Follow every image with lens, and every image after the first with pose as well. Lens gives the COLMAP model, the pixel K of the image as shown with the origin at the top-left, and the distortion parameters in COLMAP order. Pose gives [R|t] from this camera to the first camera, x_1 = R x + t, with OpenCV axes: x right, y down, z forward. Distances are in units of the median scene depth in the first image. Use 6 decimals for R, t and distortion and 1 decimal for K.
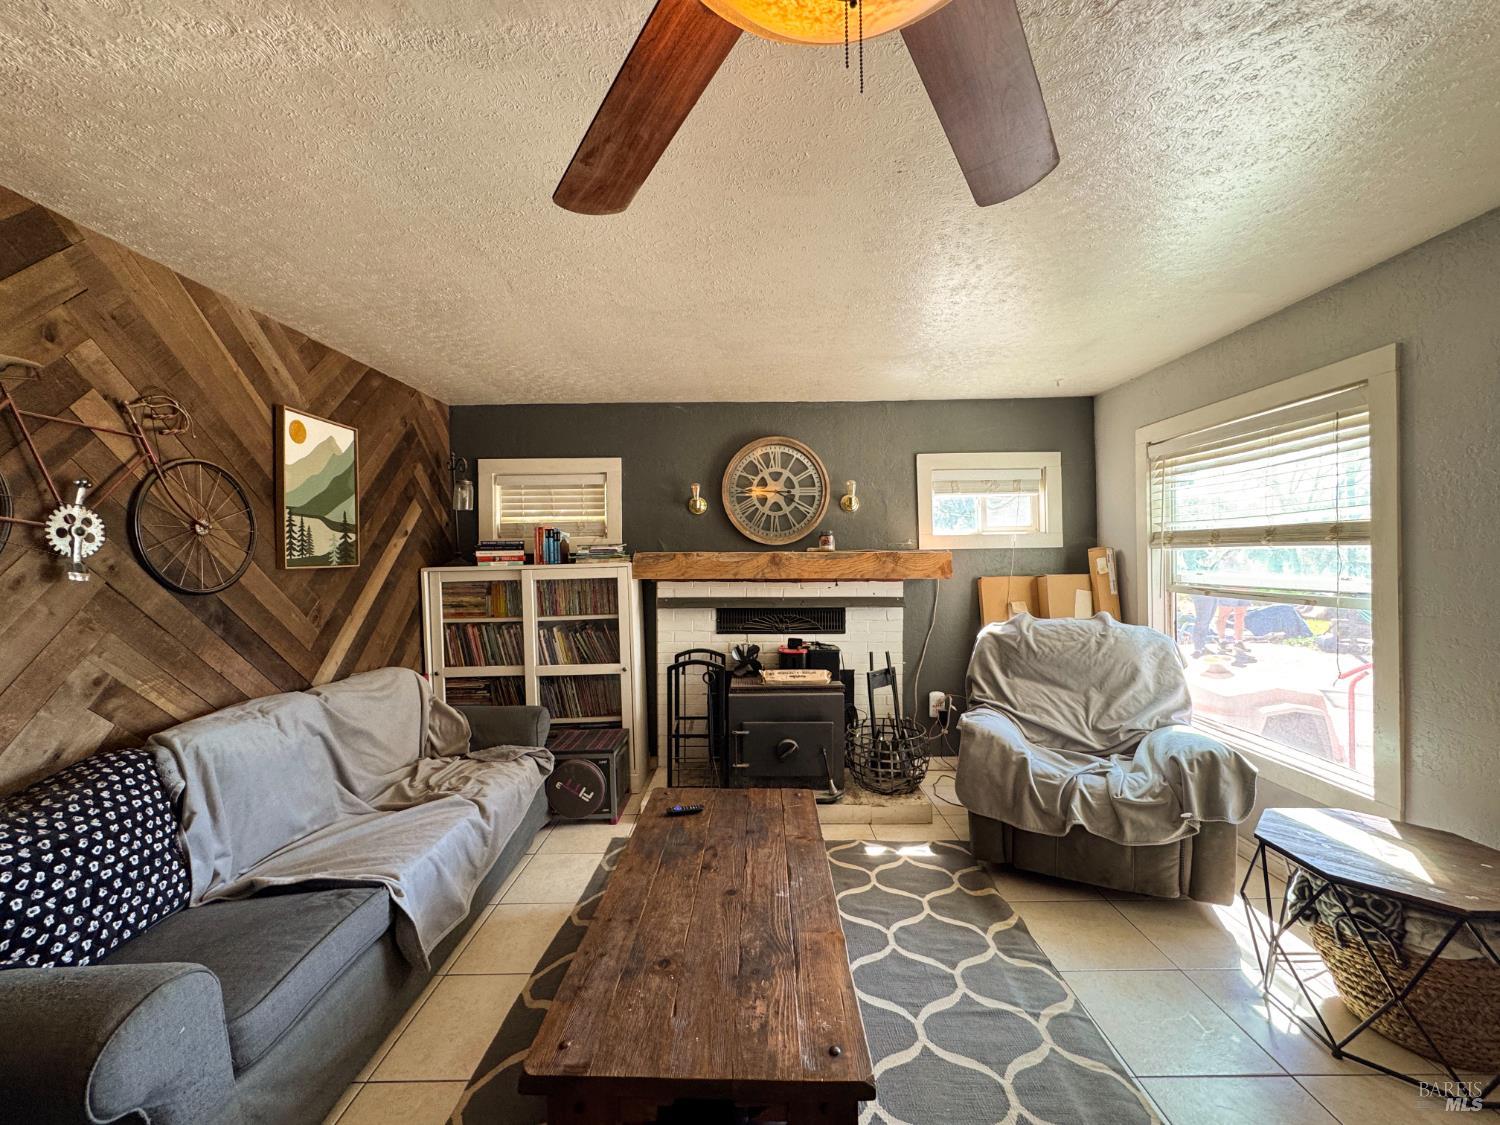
lens RADIAL K [[595.6, 0, 750.8], [0, 595.6, 559.6], [0, 0, 1]] dist [-0.003512, -0.000079]
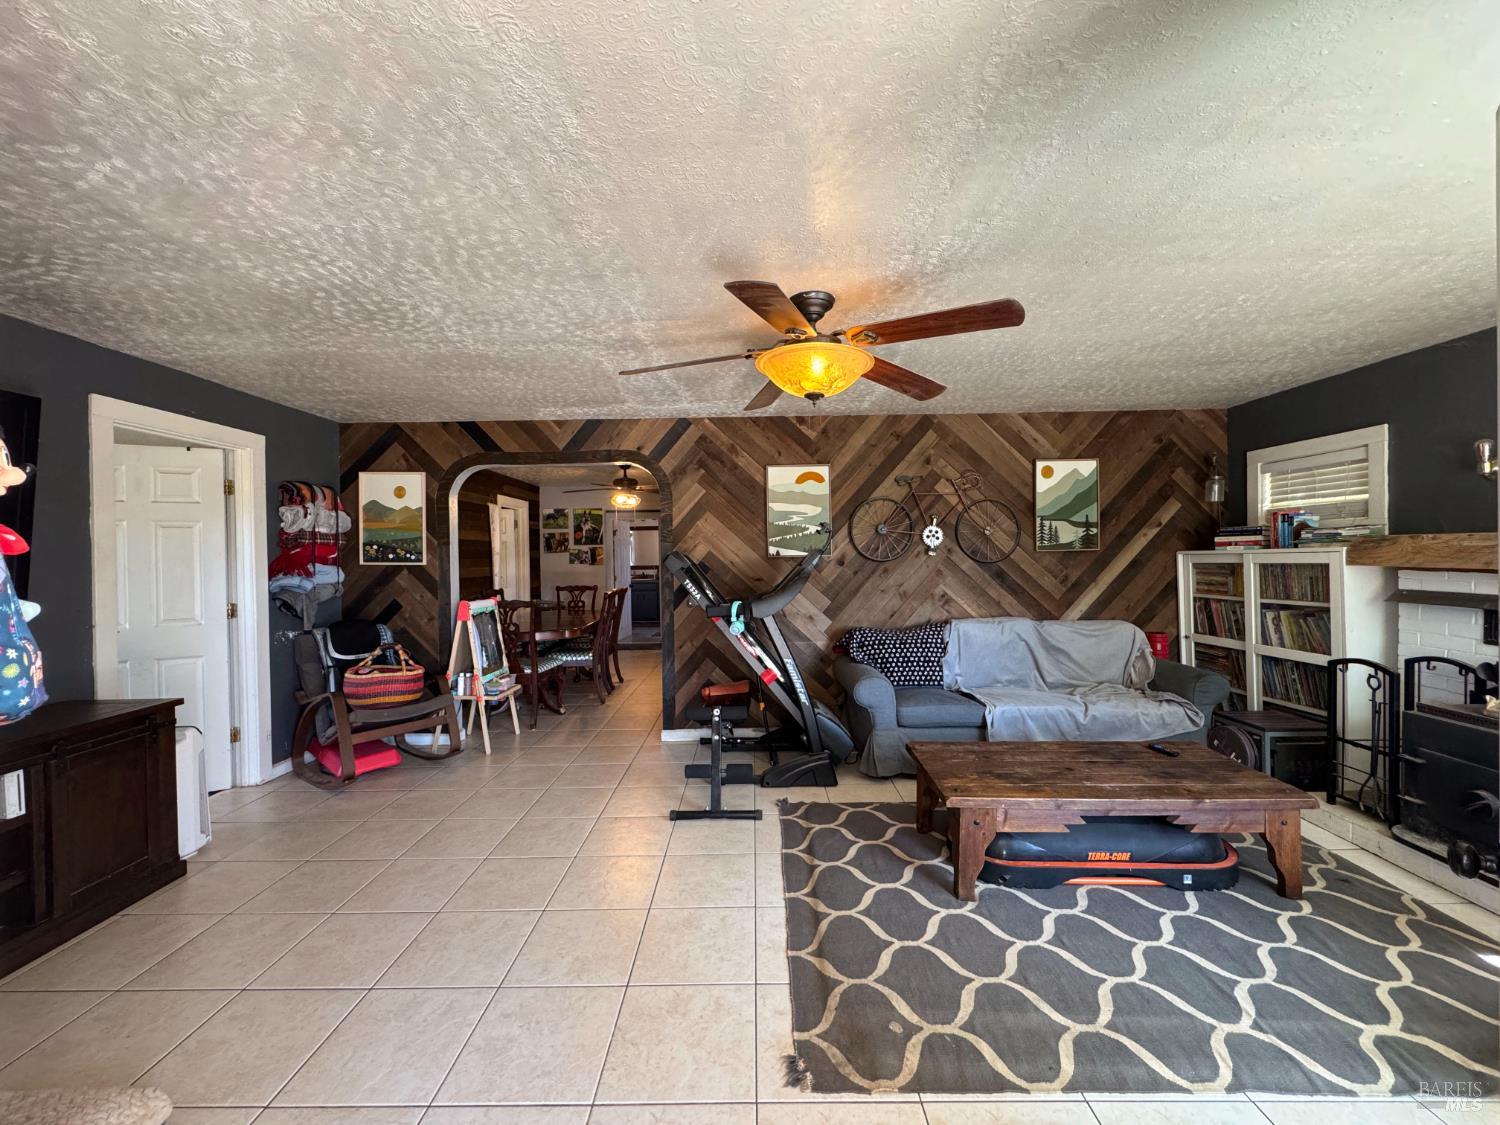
lens RADIAL K [[595.6, 0, 752.8], [0, 595.6, 559.1], [0, 0, 1]] dist [-0.003512, -0.000079]
pose [[0.002770, 0.021016, -0.999775, 0.833102], [0.009173, 0.999737, 0.021041, -0.004714], [0.999954, -0.009229, 0.002576, 0.116782]]
